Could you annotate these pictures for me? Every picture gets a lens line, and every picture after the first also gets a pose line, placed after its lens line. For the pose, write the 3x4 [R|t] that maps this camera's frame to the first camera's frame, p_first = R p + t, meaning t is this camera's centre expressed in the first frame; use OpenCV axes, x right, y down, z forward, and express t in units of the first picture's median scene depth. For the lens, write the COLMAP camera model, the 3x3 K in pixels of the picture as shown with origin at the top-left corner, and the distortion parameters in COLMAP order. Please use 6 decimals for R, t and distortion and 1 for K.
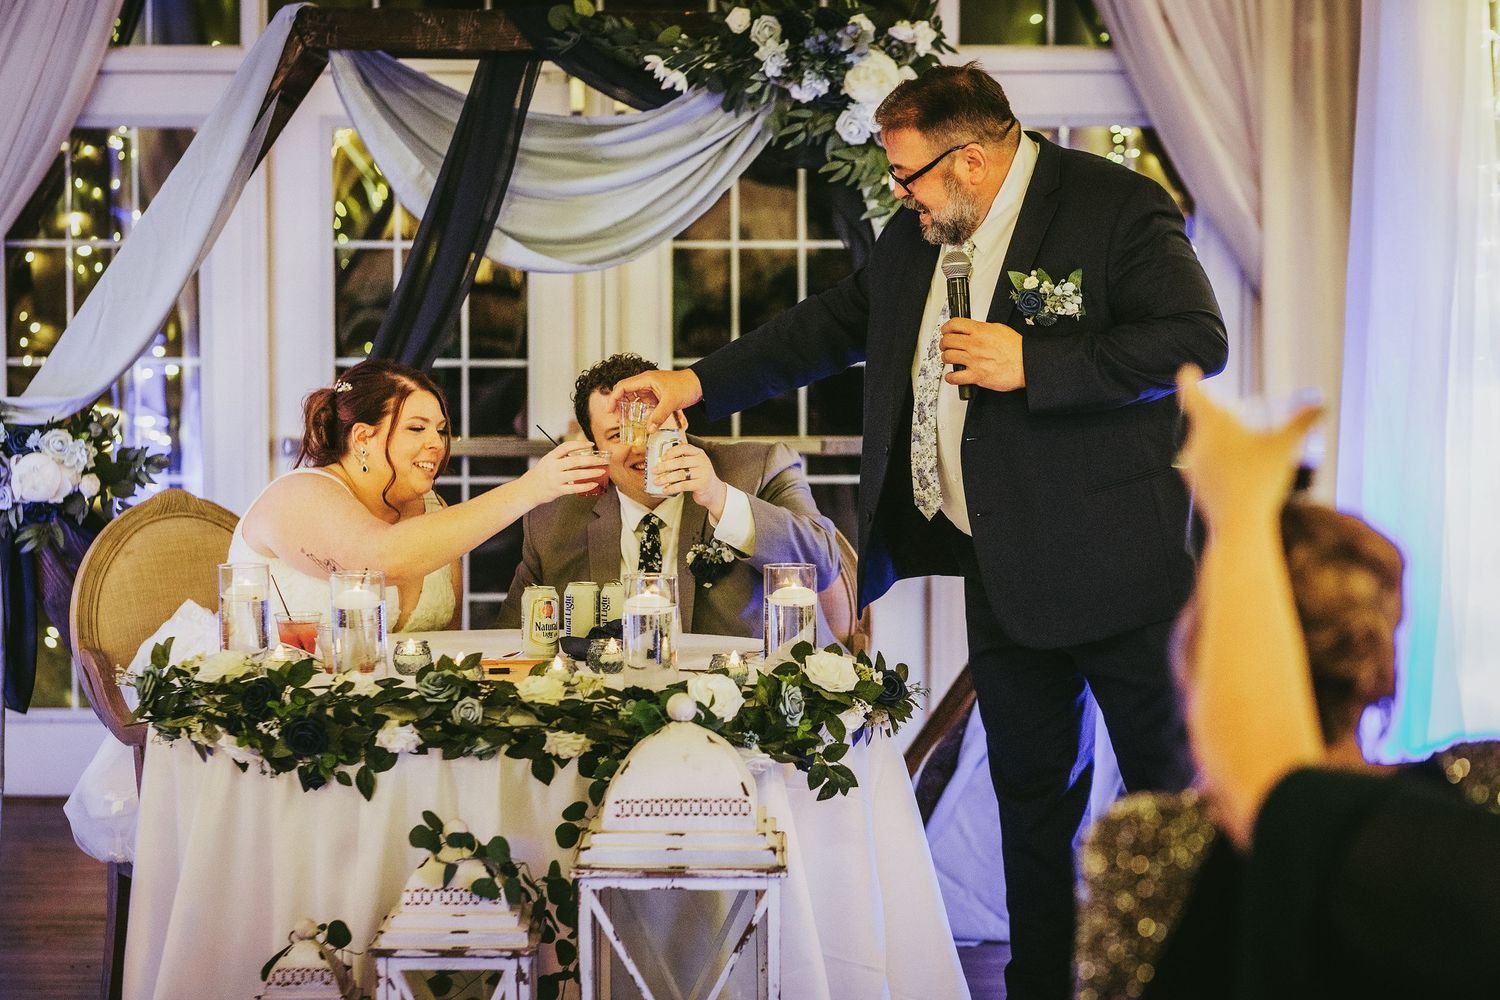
lens RADIAL K [[3662.4, 0, 778.3], [0, 3662.4, 520.4], [0, 0, 1]] dist [0.030397, 0.007431]
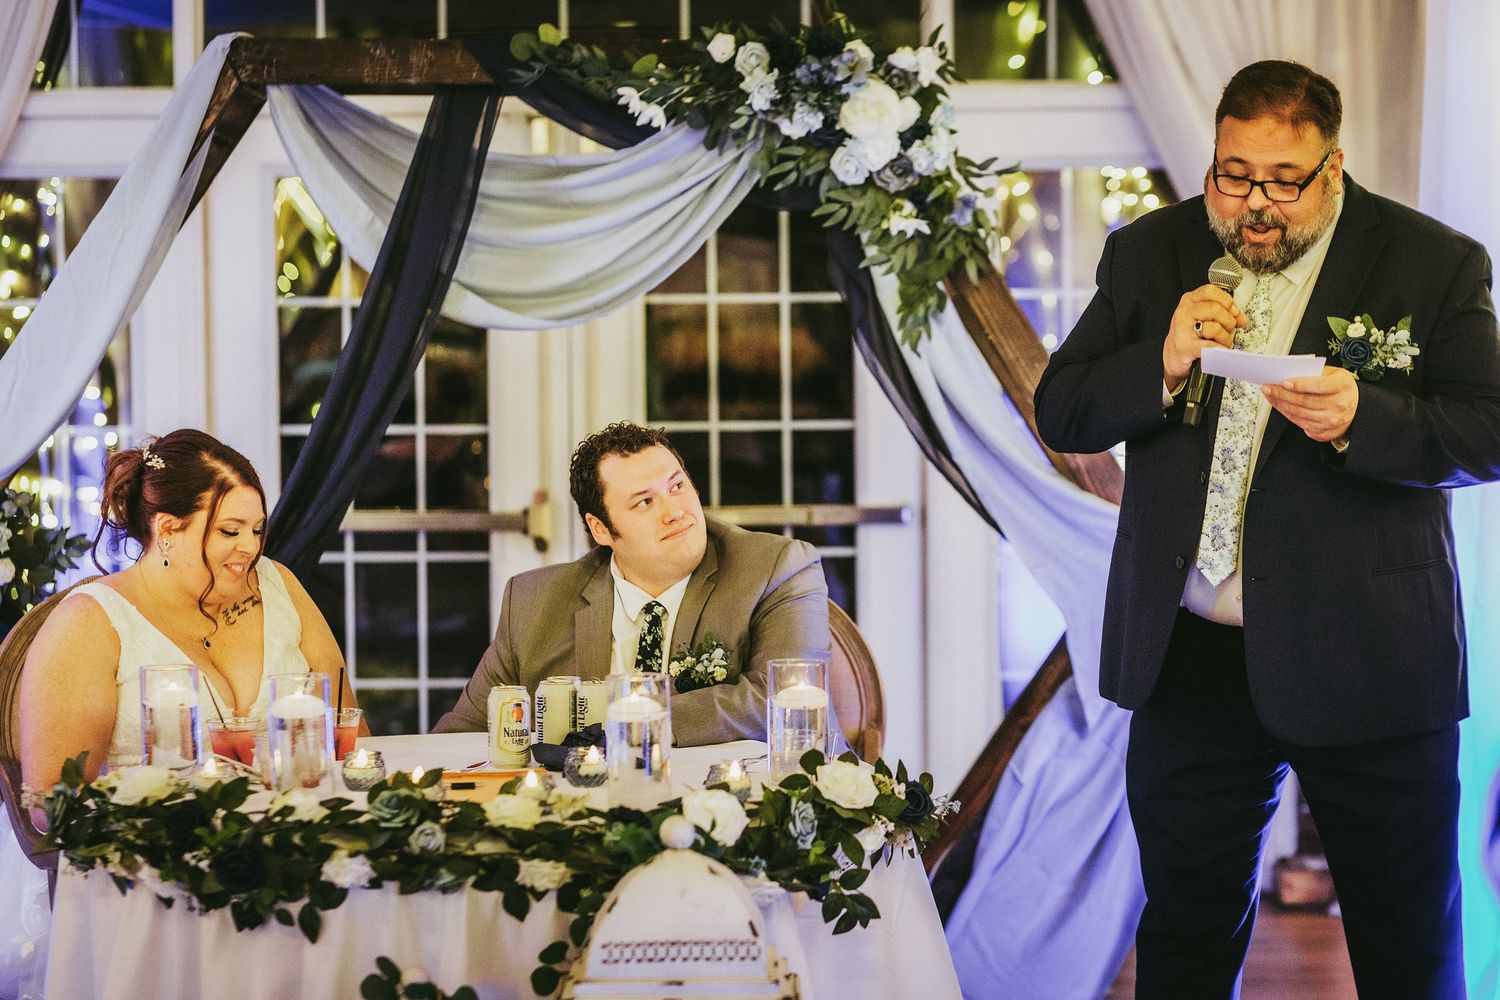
lens RADIAL K [[3626.6, 0, 754.6], [0, 3626.6, 525.2], [0, 0, 1]] dist [0.020096, 0.500465]
pose [[0.999935, -0.009107, 0.006797, -0.009950], [0.009207, 0.999847, -0.014852, -0.005944], [-0.006661, 0.014914, 0.999867, 0.110673]]
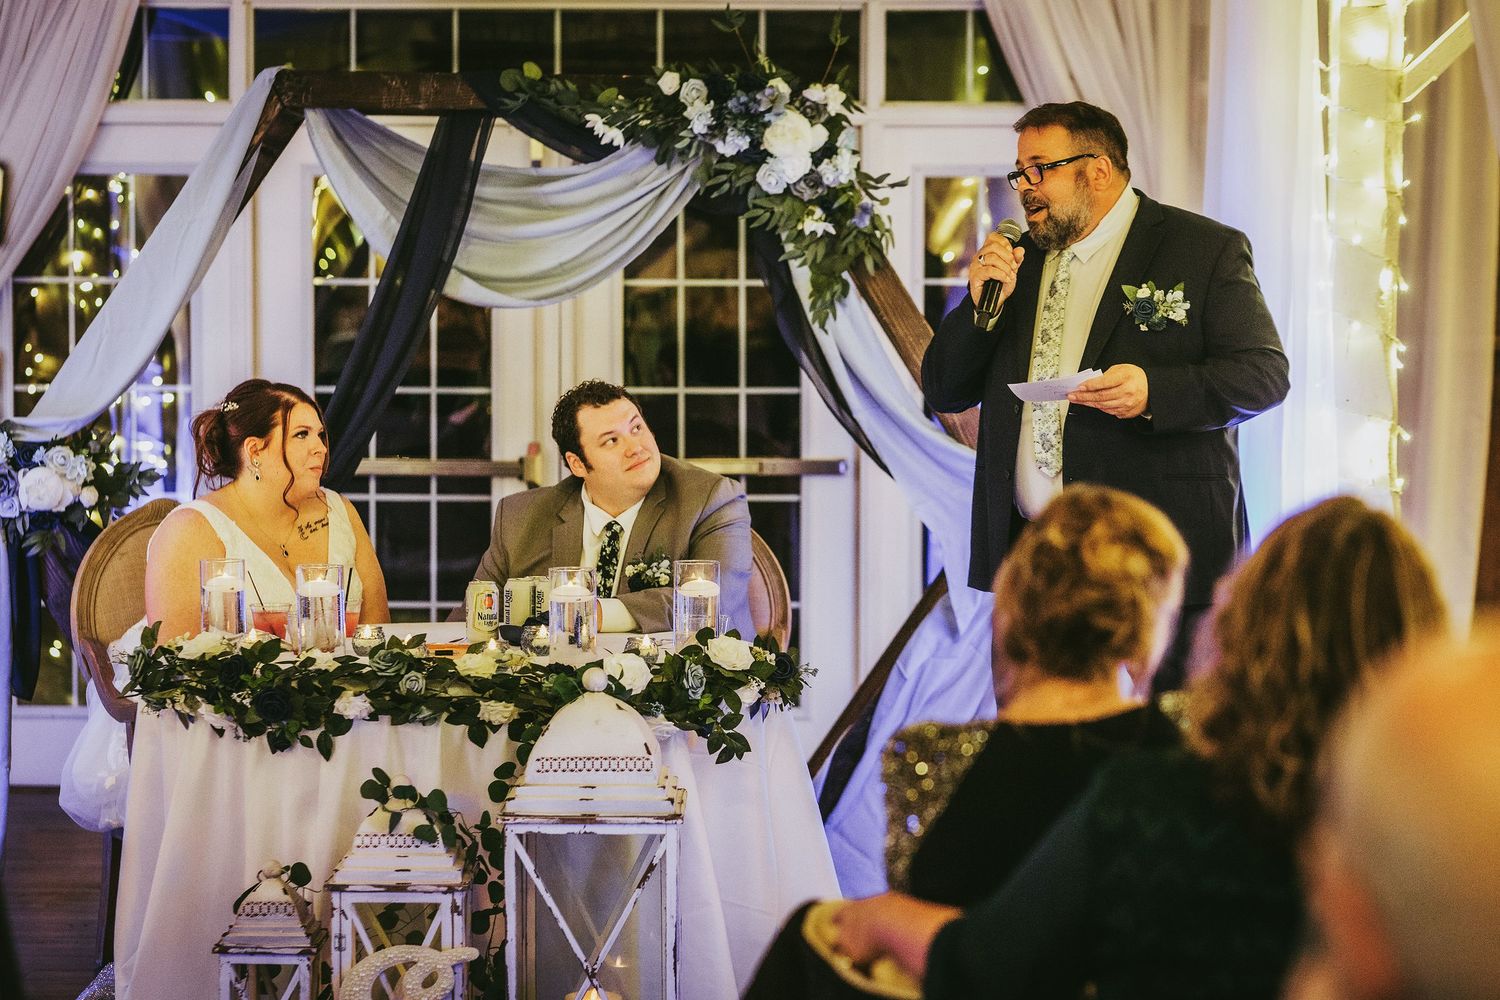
lens RADIAL K [[3686.4, 0, 751.8], [0, 3686.4, 522.3], [0, 0, 1]] dist [0.084513, 0.041685]
pose [[0.999957, 0.003108, -0.008794, 0.024830], [-0.003198, 0.999942, -0.010260, 0.009479], [0.008762, 0.010288, 0.999909, -0.128452]]
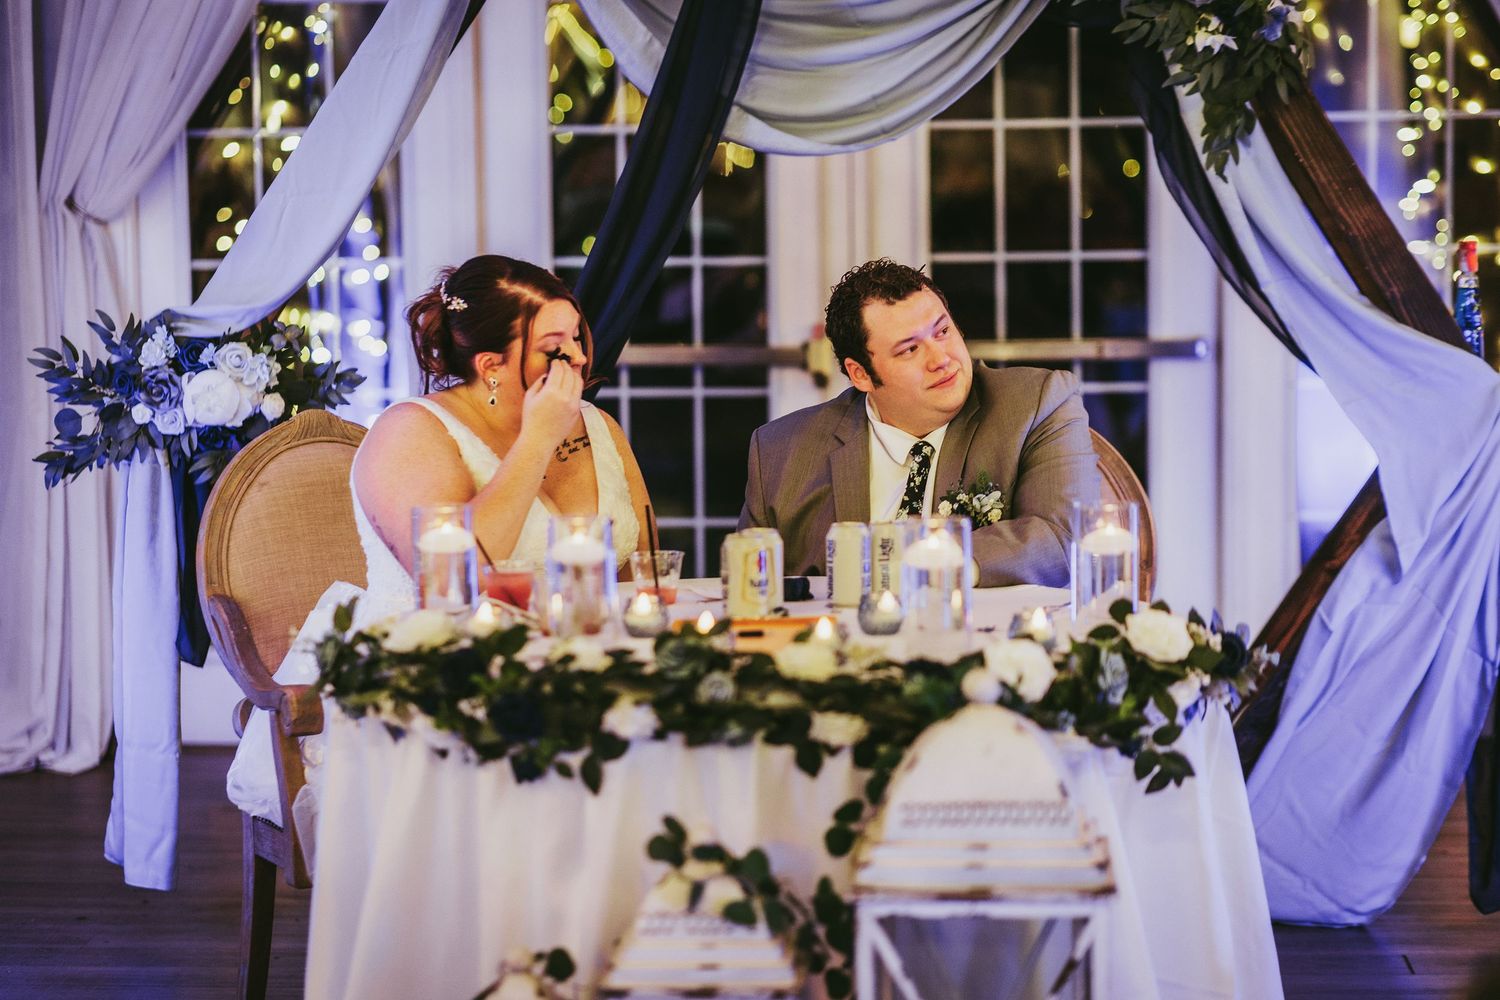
lens RADIAL K [[3608.2, 0, 750.5], [0, 3608.2, 502.6], [0, 0, 1]] dist [0.088101, -0.155138]
pose [[0.997726, -0.006368, -0.067099, -0.017392], [0.007968, 0.999690, 0.023599, -0.006106], [0.066927, -0.024080, 0.997467, 0.153006]]
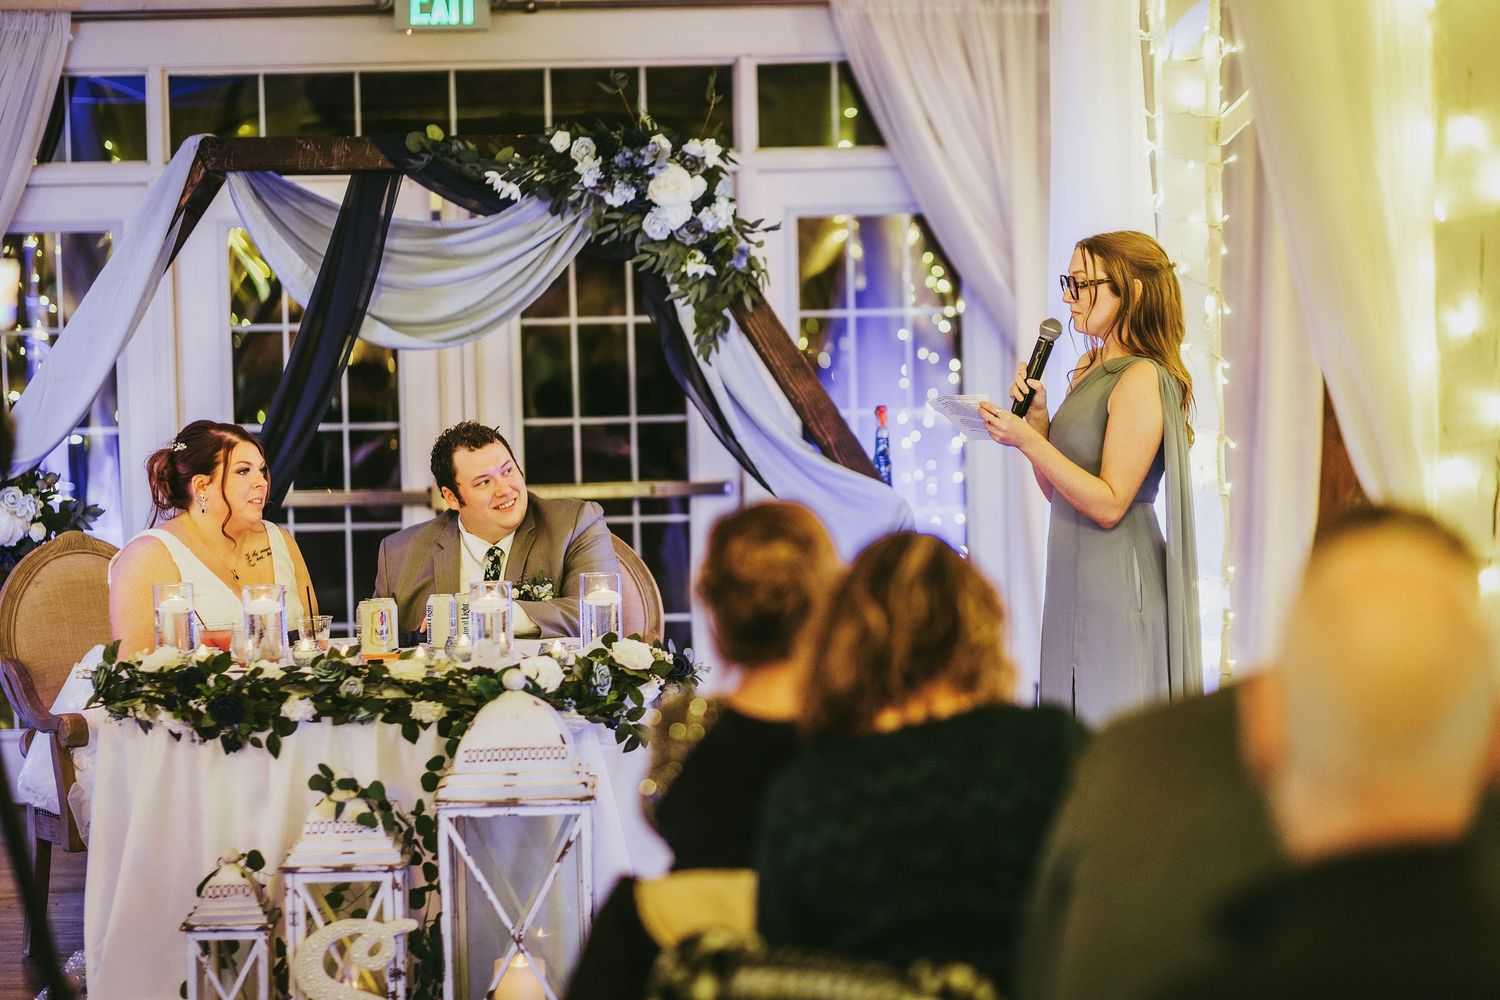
lens RADIAL K [[3686.4, 0, 751.8], [0, 3686.4, 522.3], [0, 0, 1]] dist [0.084513, 0.041685]
pose [[0.999461, -0.023829, 0.022587, 0.022313], [0.024224, 0.999556, -0.017370, 0.014613], [-0.022163, 0.017908, 0.999594, -0.239814]]
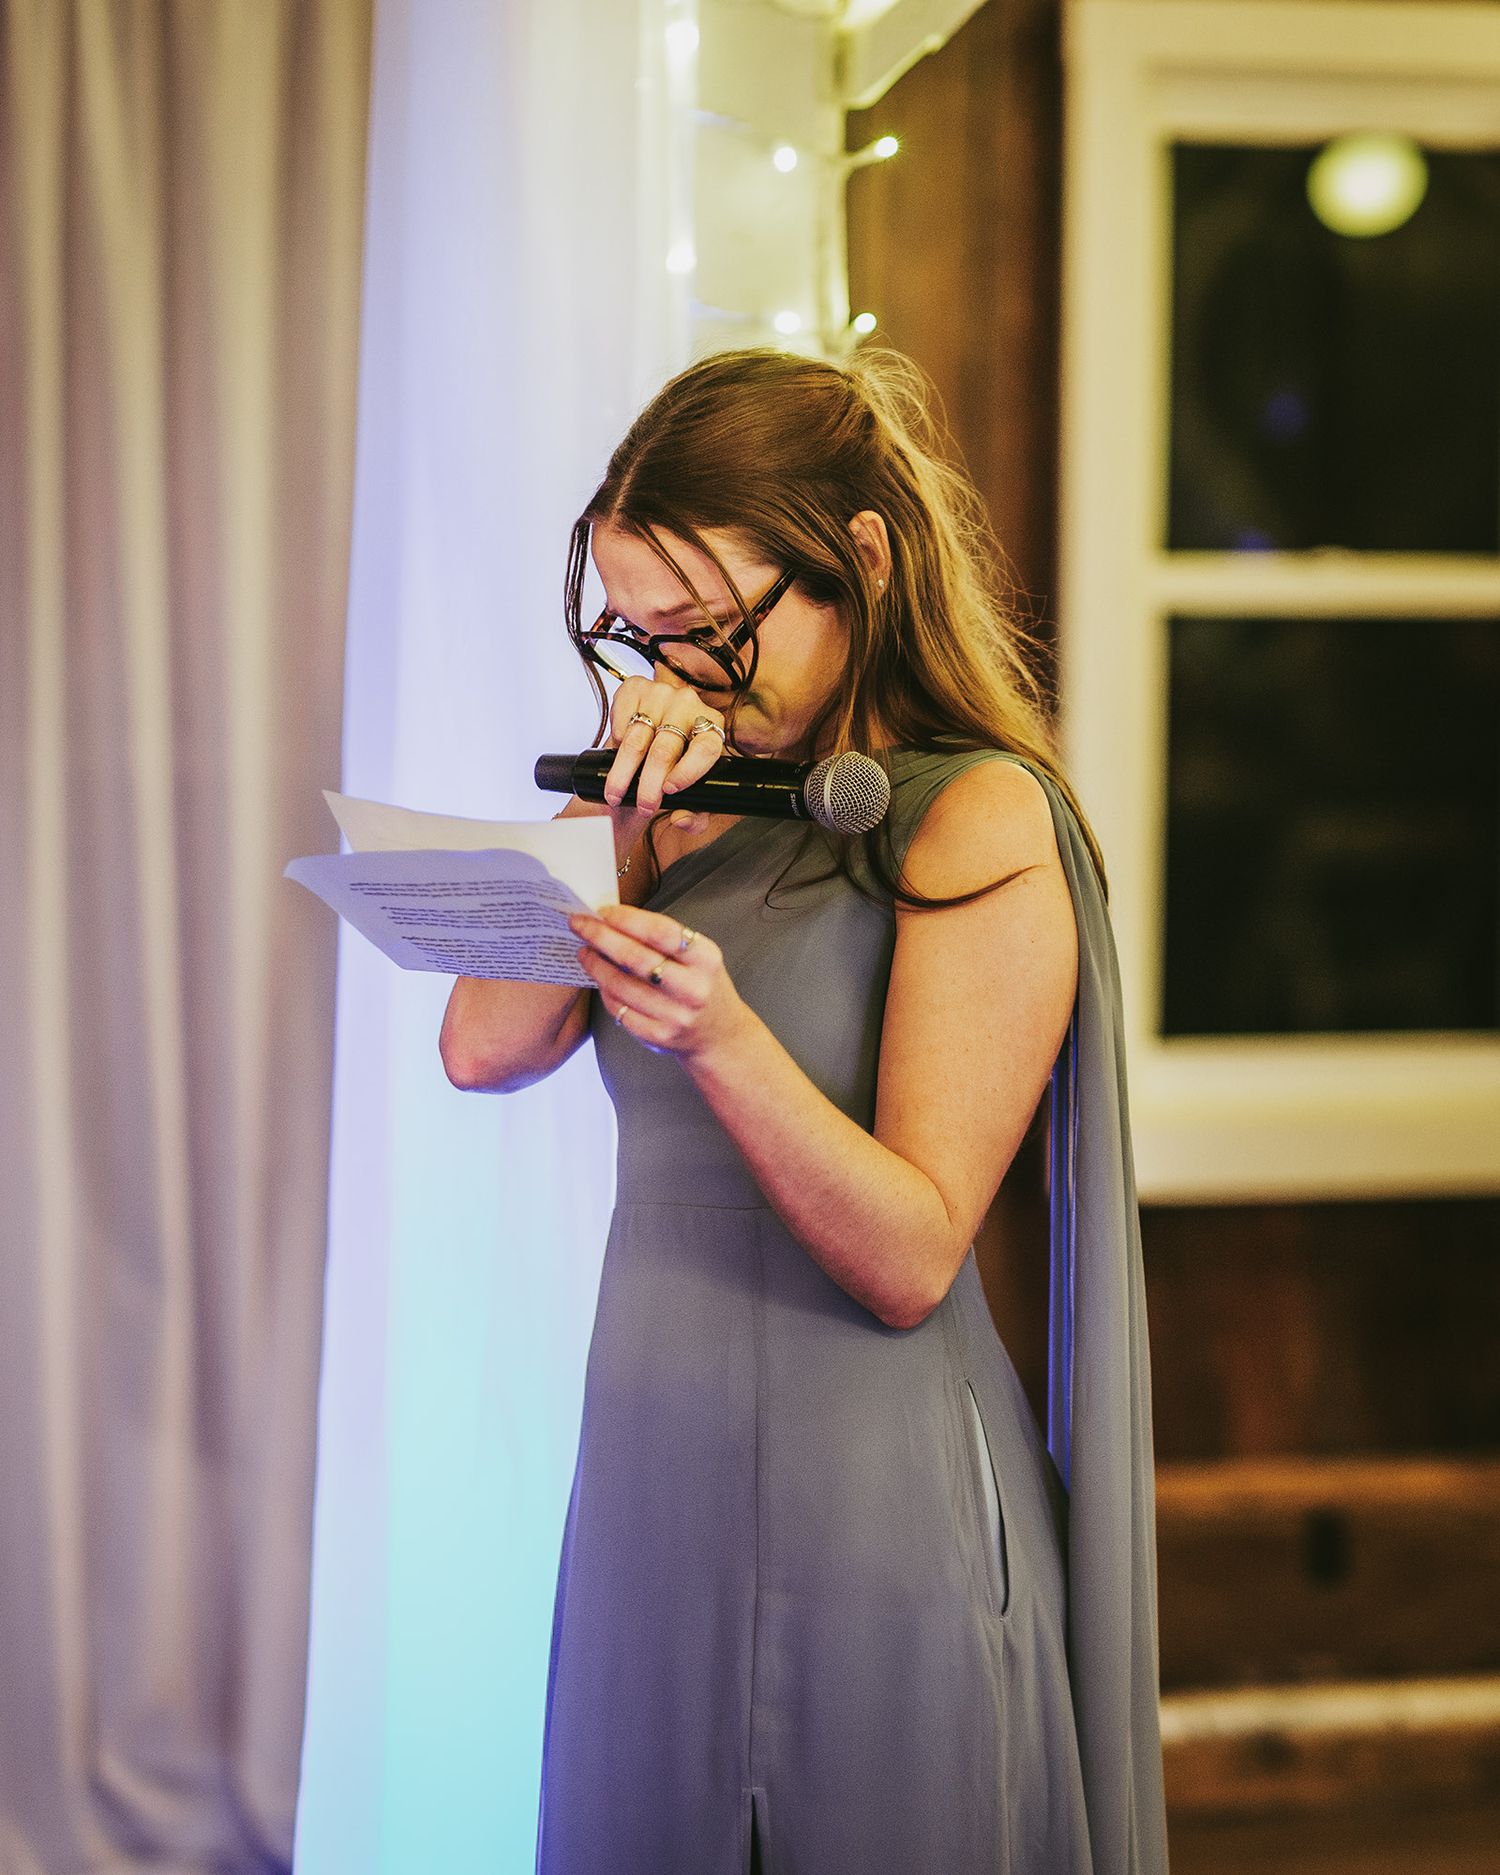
lens RADIAL K [[6783.6, 0, 749.8], [0, 6783.6, 937.6], [0, 0, 1]] dist [-0.053095, -1.066945]
pose [[0.925568, -0.015099, 0.378281, -0.077070], [0.026636, 0.999325, -0.025285, -0.016558], [-0.377644, 0.033479, 0.925345, 0.268614]]
